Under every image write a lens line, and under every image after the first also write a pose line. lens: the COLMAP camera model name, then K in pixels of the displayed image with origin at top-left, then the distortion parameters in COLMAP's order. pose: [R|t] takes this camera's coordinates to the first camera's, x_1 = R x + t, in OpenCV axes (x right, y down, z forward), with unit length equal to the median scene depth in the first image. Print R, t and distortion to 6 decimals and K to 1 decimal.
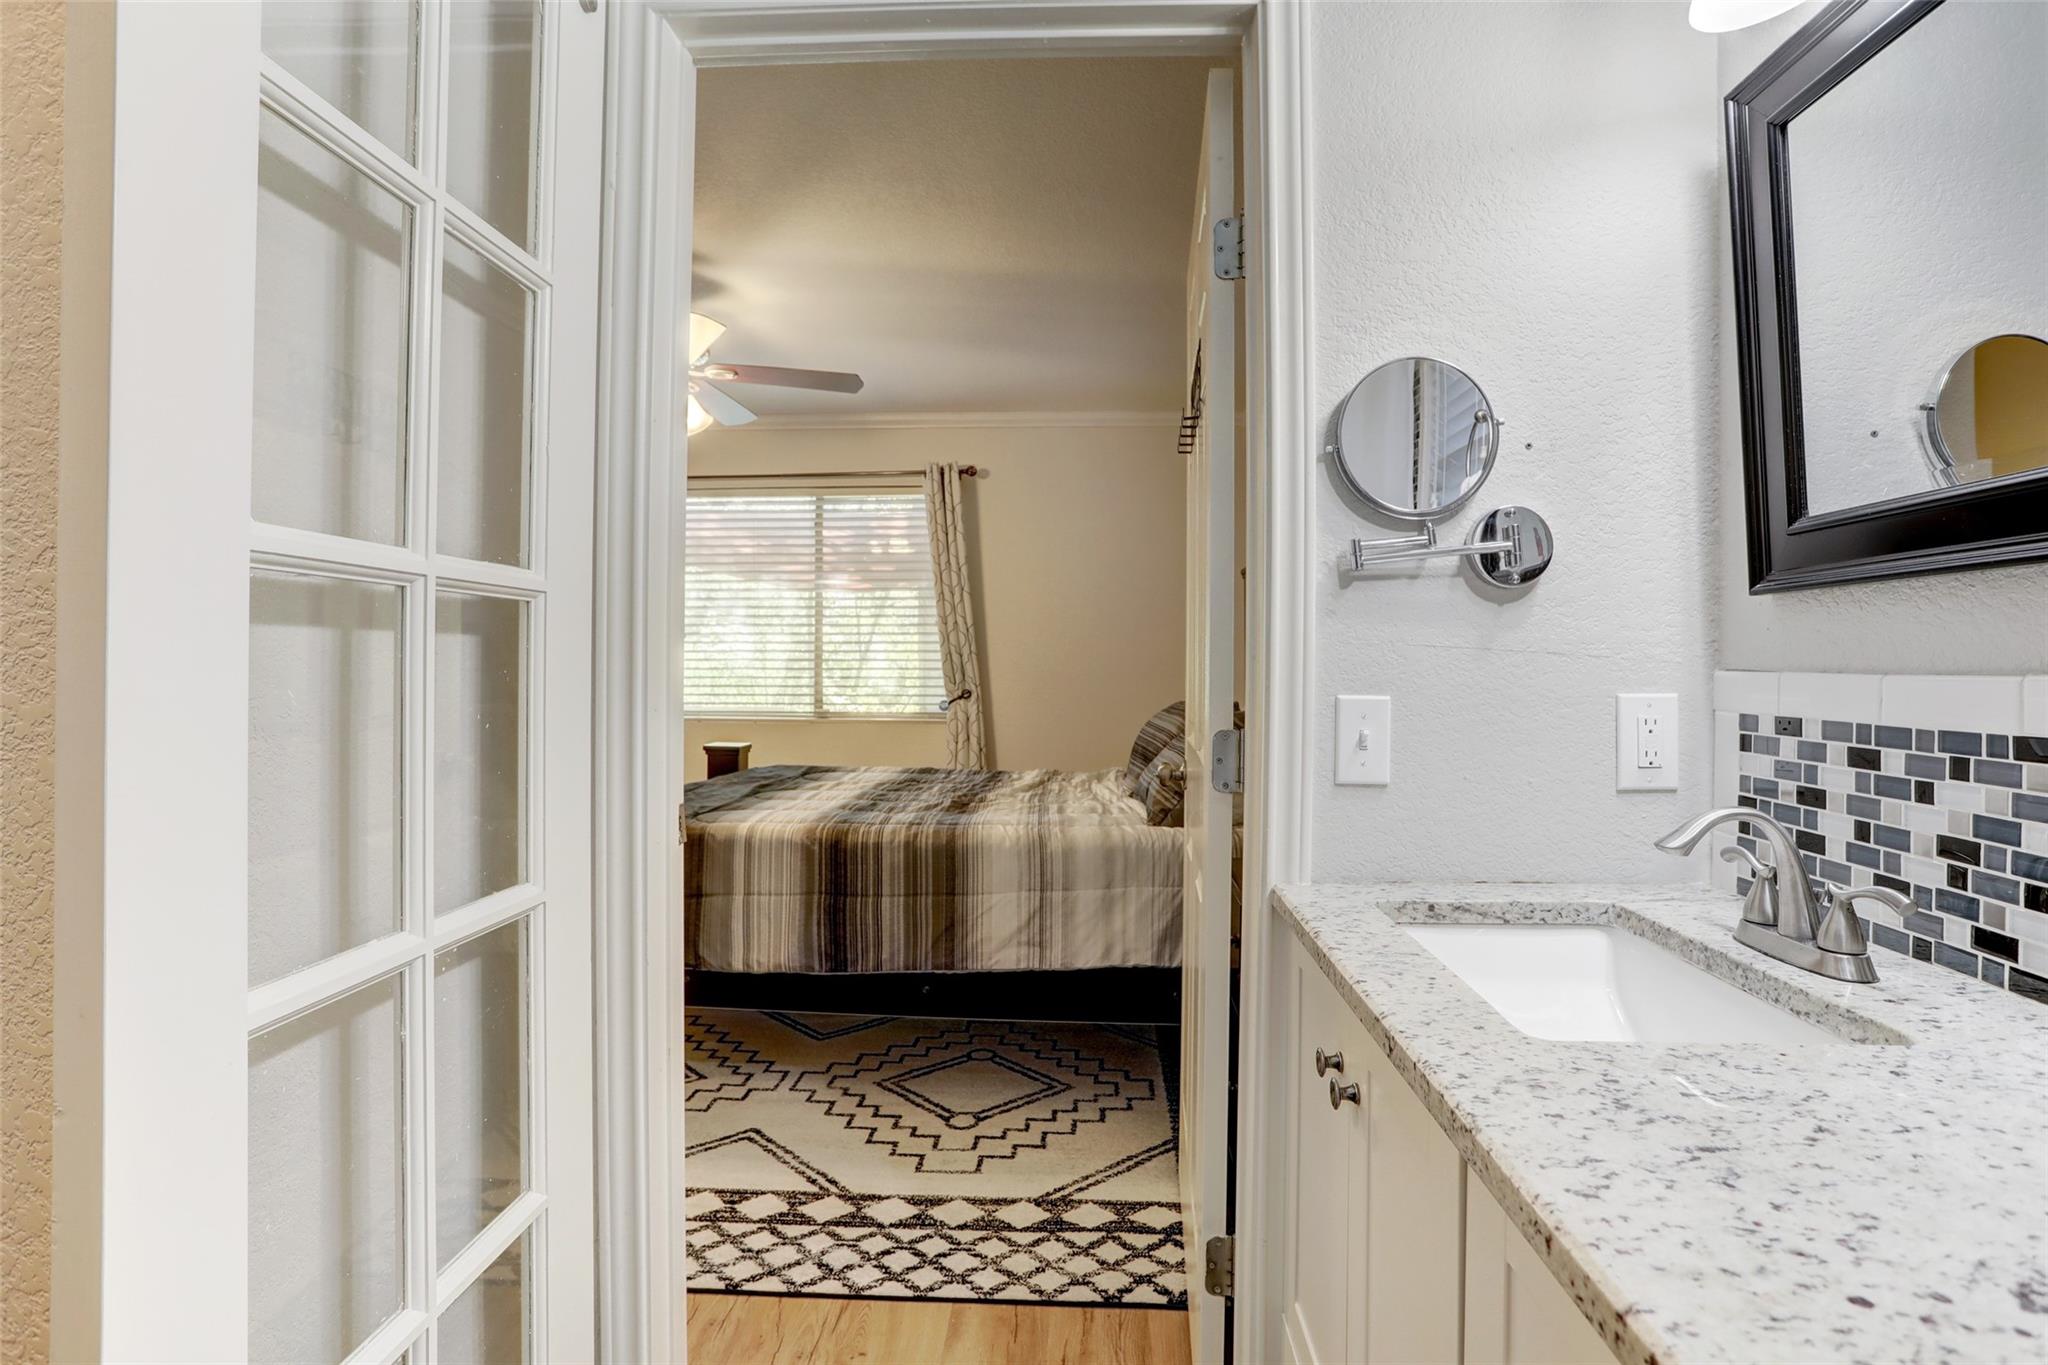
lens RADIAL K [[1007.9, 0, 1028.1], [0, 1007.9, 654.6], [0, 0, 1]] dist [-0.066974, 0.034065]
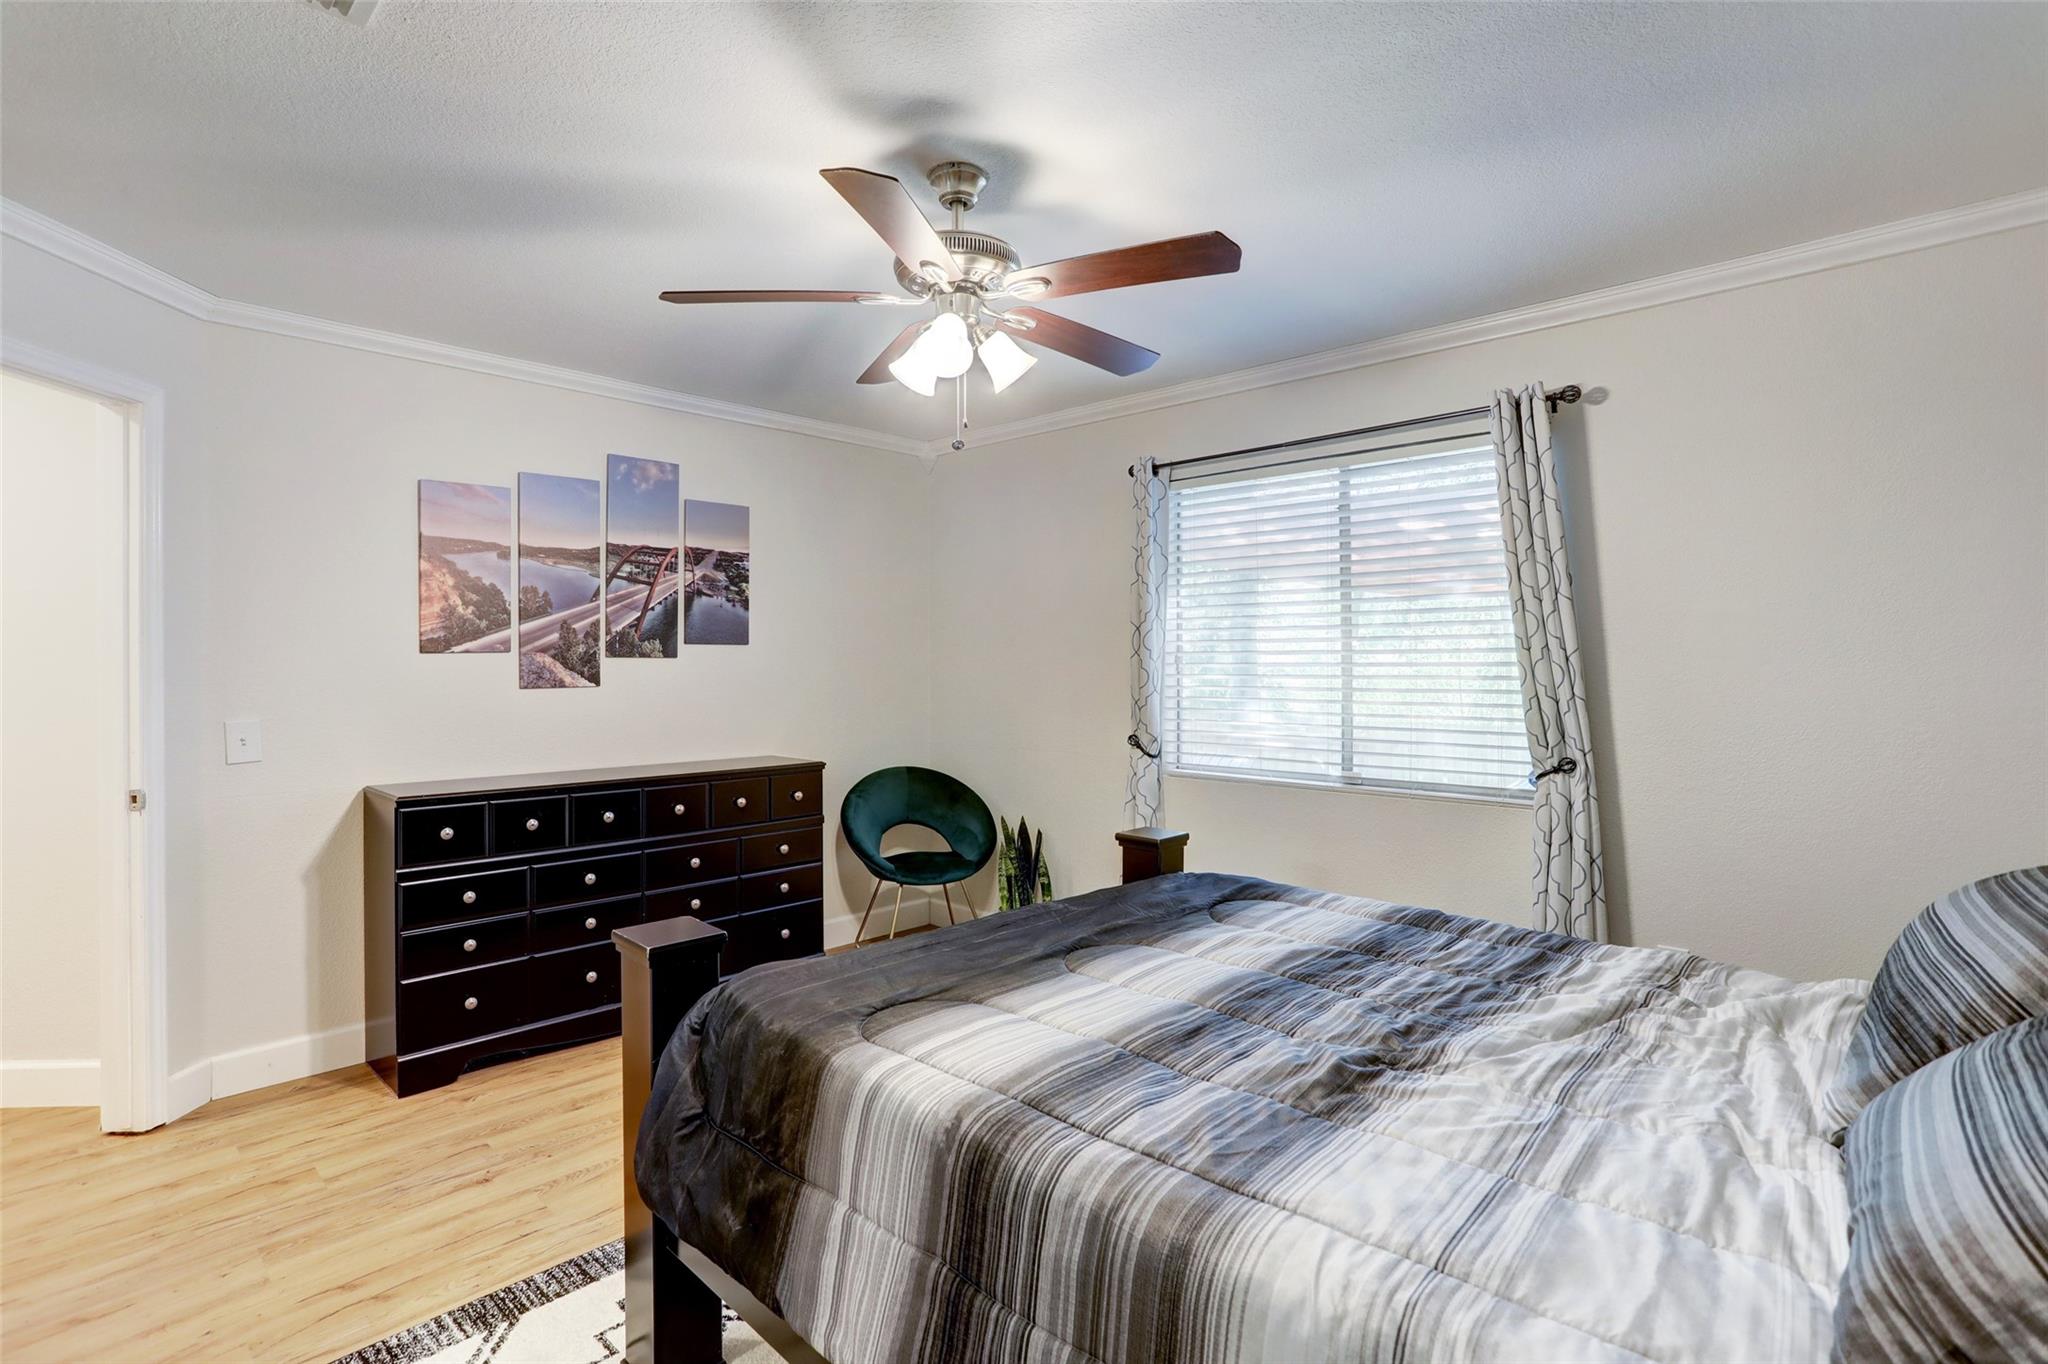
lens RADIAL K [[986.5, 0, 1026.9], [0, 986.5, 662.1], [0, 0, 1]] dist [-0.062766, 0.031386]
pose [[0.763814, -0.015279, -0.645255, 0.067212], [0.016461, 0.999856, -0.004189, -0.025380], [0.645226, -0.007422, 0.763955, 0.349320]]
